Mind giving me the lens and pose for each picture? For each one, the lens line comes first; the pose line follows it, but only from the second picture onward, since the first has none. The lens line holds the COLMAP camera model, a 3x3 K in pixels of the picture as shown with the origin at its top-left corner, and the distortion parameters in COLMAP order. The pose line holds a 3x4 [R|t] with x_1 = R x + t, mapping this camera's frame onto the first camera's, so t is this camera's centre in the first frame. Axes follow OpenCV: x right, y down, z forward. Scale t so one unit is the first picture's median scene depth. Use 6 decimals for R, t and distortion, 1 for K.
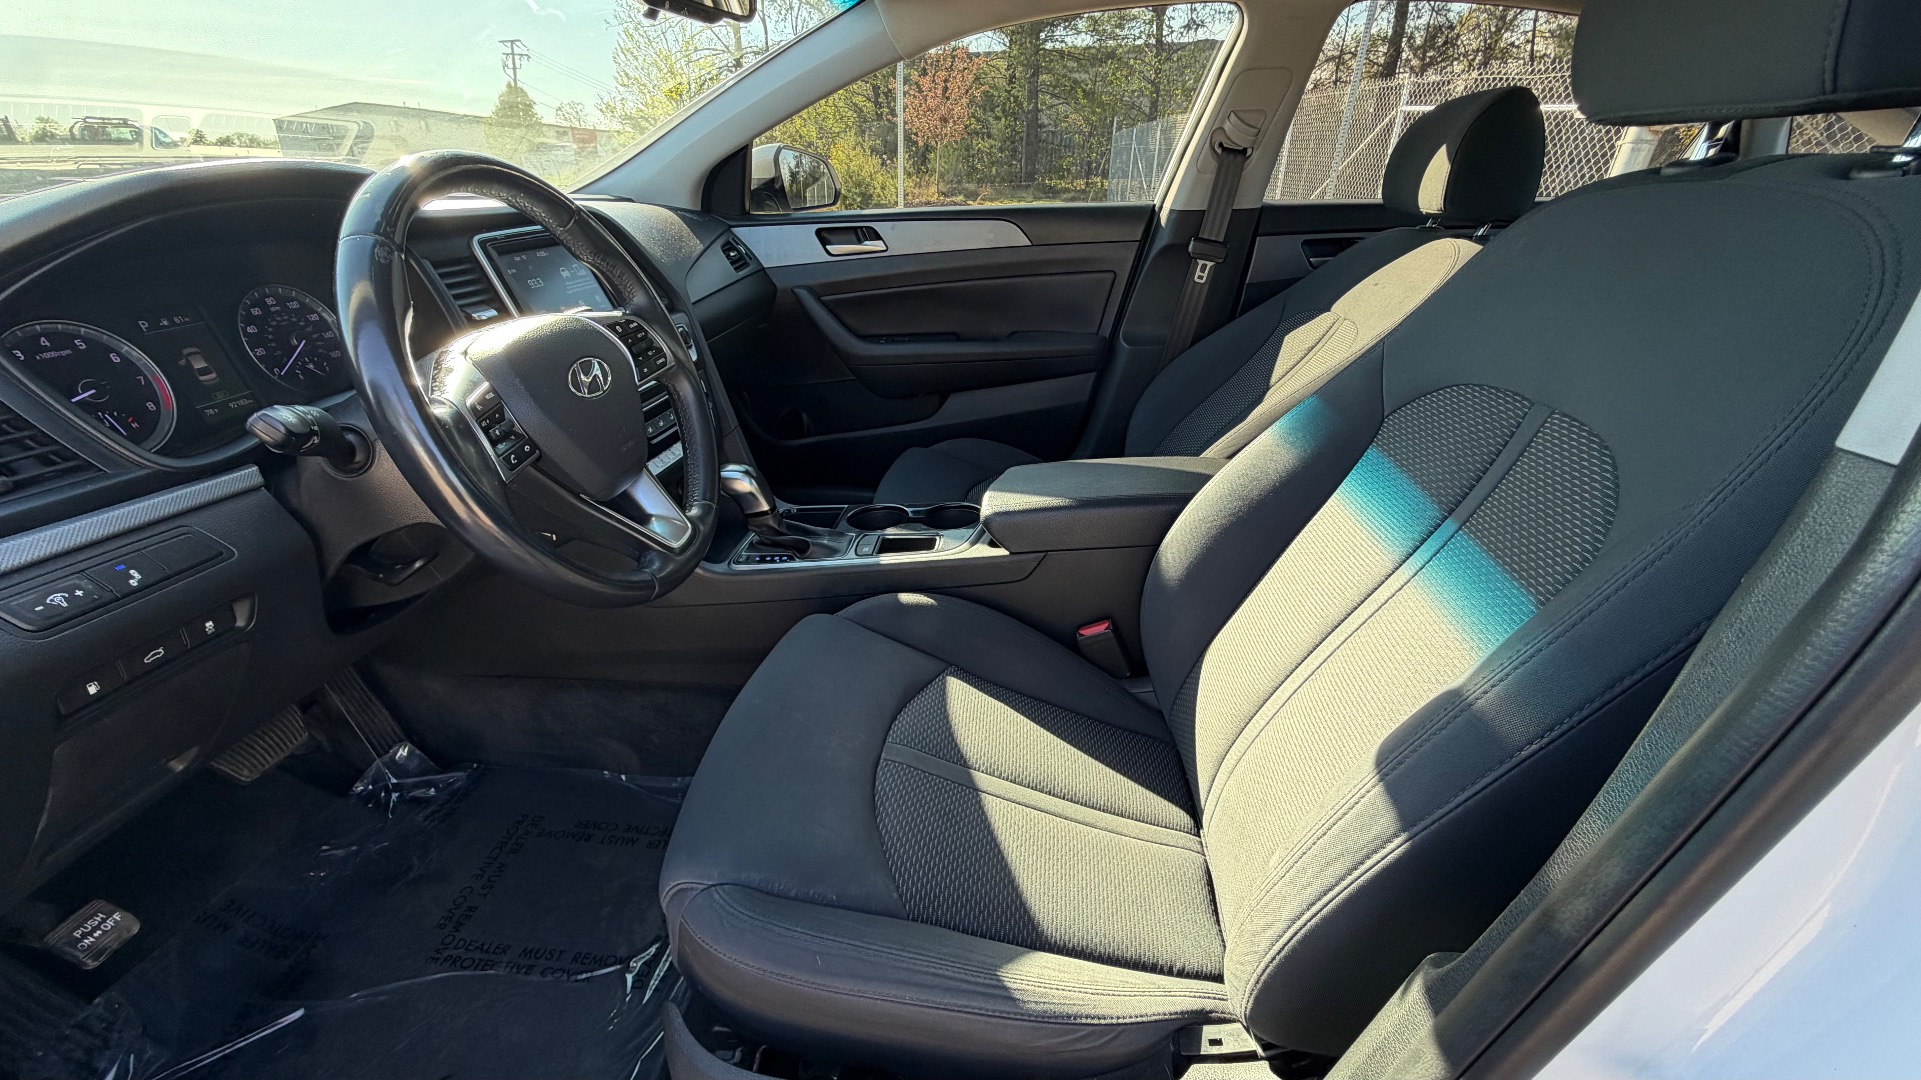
lens RADIAL K [[774.5, 0, 947.4], [0, 774.5, 522.2], [0, 0, 1]] dist [-0.007895, 0.003554]
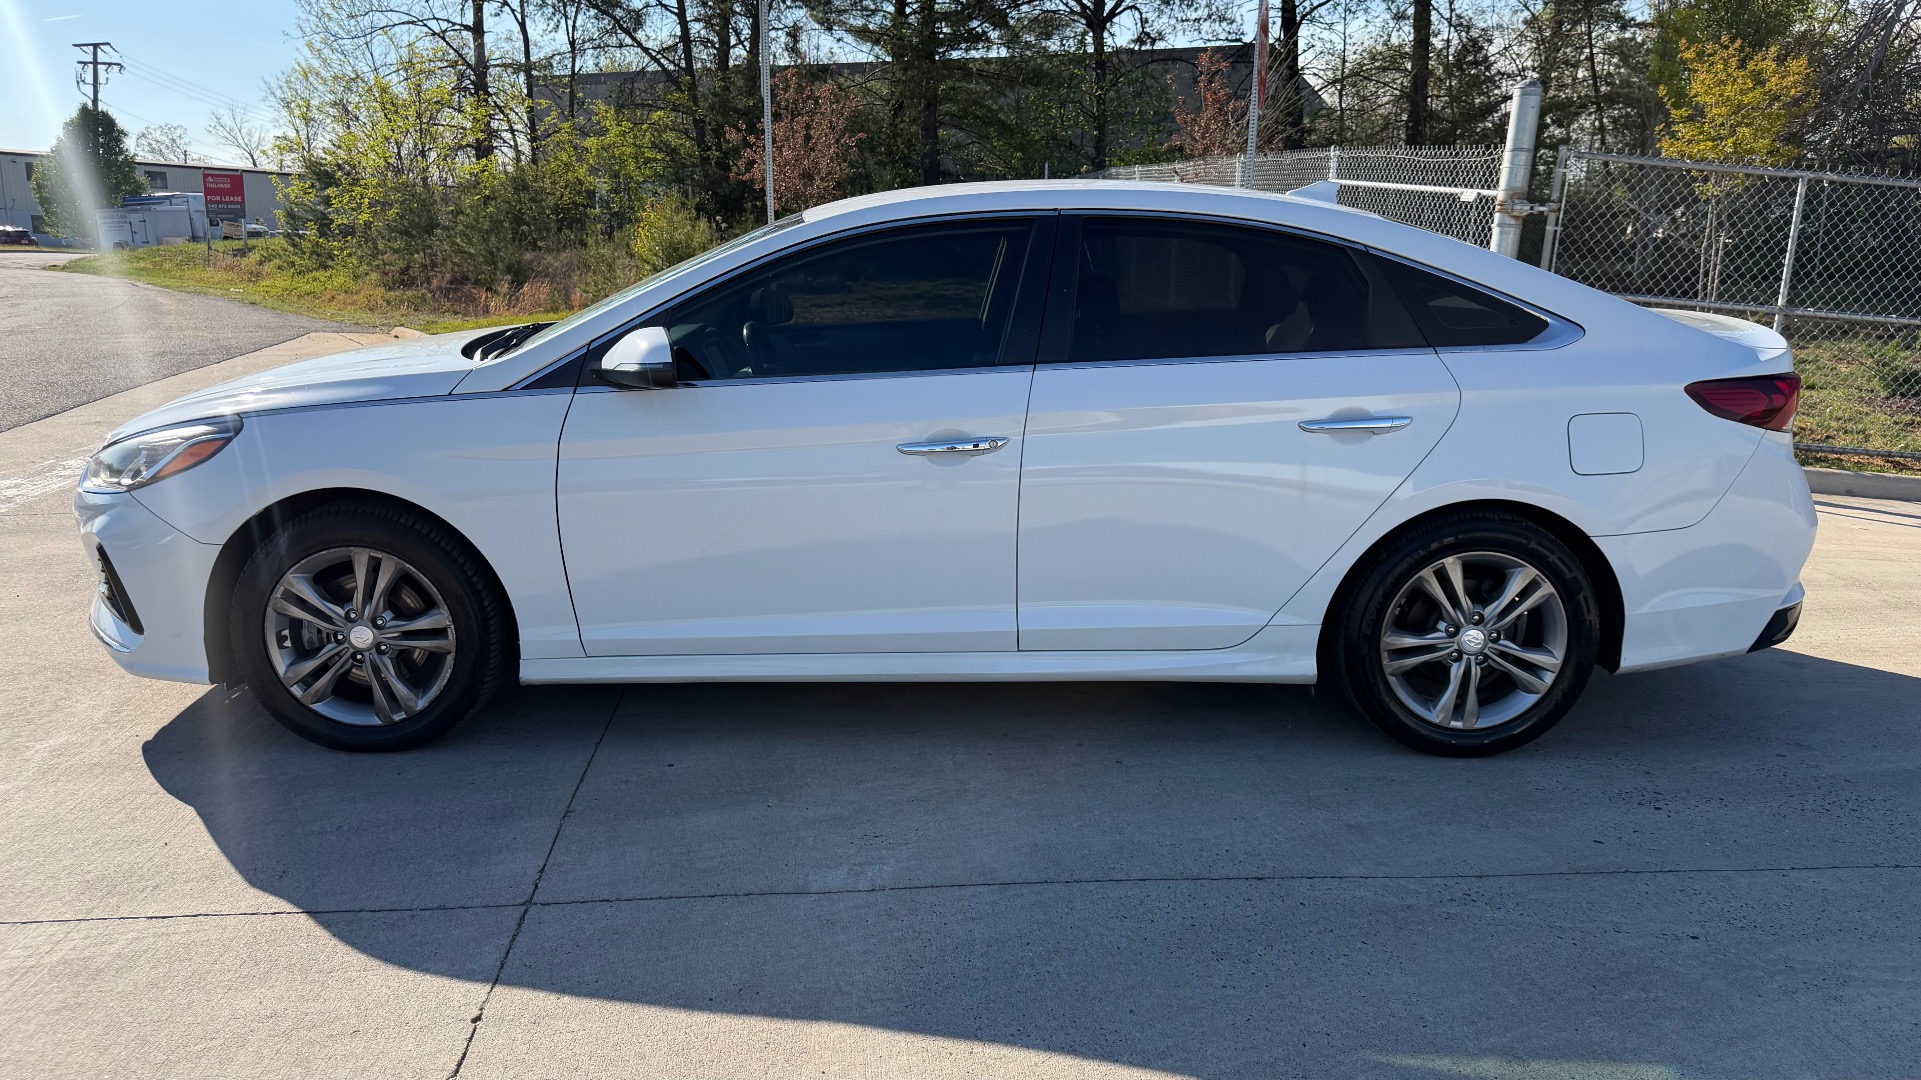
lens RADIAL K [[1370.6, 0, 950.8], [0, 1370.6, 518.7], [0, 0, 1]] dist [0.010919, -0.024050]
pose [[0.994183, -0.038119, 0.100735, -0.007790], [0.058456, 0.976508, -0.207399, 0.045072], [-0.090463, 0.212081, 0.973056, -0.127751]]
